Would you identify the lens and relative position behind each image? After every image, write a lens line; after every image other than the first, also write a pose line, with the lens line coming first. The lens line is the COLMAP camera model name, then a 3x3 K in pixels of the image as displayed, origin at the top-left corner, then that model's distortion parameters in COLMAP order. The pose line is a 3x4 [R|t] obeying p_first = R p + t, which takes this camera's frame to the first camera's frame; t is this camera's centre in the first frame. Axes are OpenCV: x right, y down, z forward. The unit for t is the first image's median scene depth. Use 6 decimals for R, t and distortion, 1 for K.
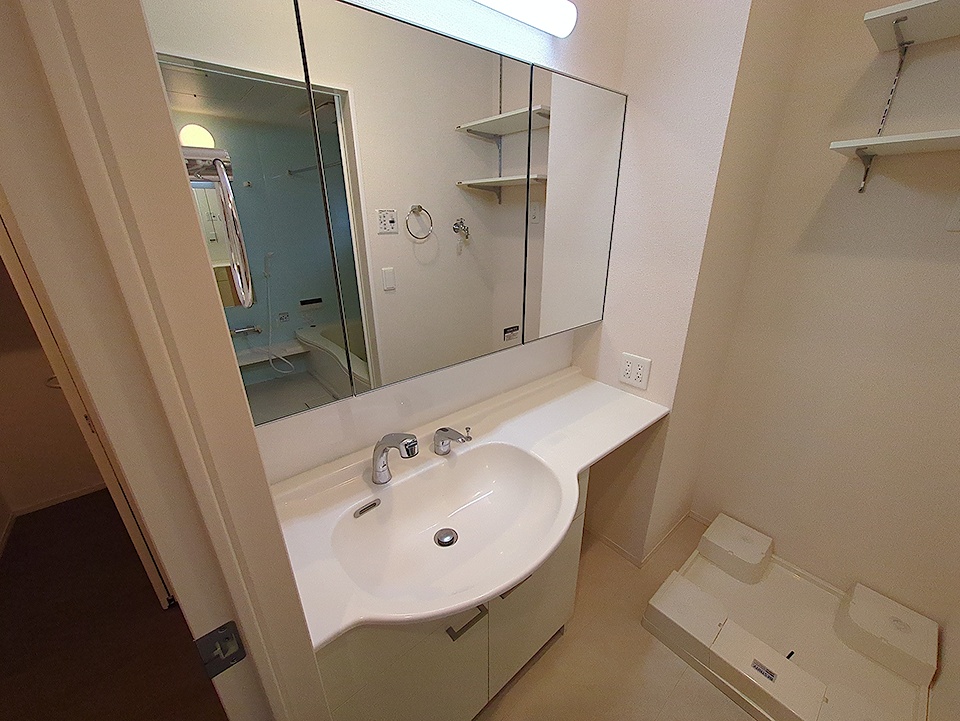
lens RADIAL K [[379.5, 0, 482.5], [0, 379.5, 360.0], [0, 0, 1]] dist [-0.001461, 0.002117]
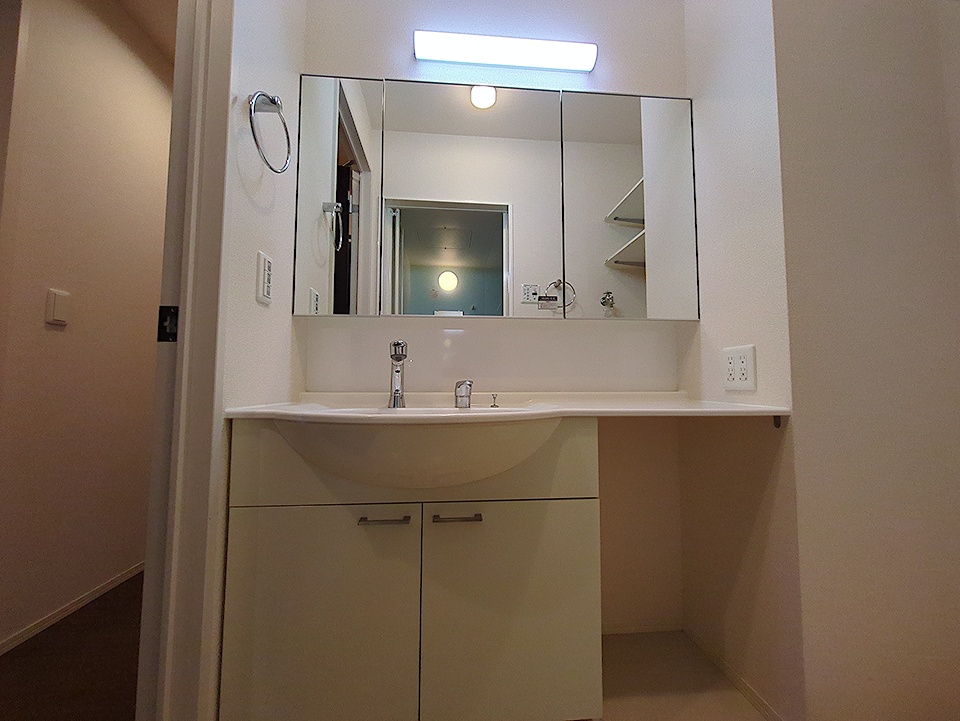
lens RADIAL K [[379.5, 0, 482.5], [0, 379.5, 360.0], [0, 0, 1]] dist [-0.001461, 0.002117]
pose [[0.810065, -0.035579, -0.585260, 0.435062], [-0.217342, 0.908831, -0.356074, 0.384673], [0.544571, 0.415645, 0.728479, 0.200905]]
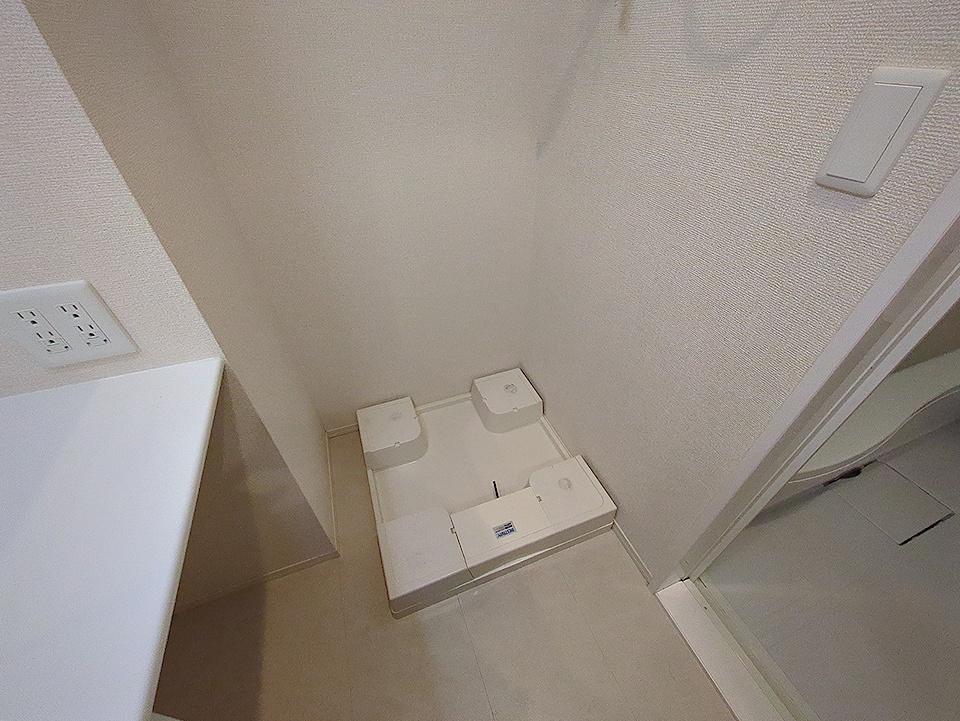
lens RADIAL K [[379.5, 0, 482.5], [0, 379.5, 360.0], [0, 0, 1]] dist [-0.001461, 0.002117]
pose [[0.342437, -0.596878, 0.725585, 0.256743], [0.349905, 0.797740, 0.491098, 0.015875], [-0.871954, 0.085716, 0.482026, 0.483442]]
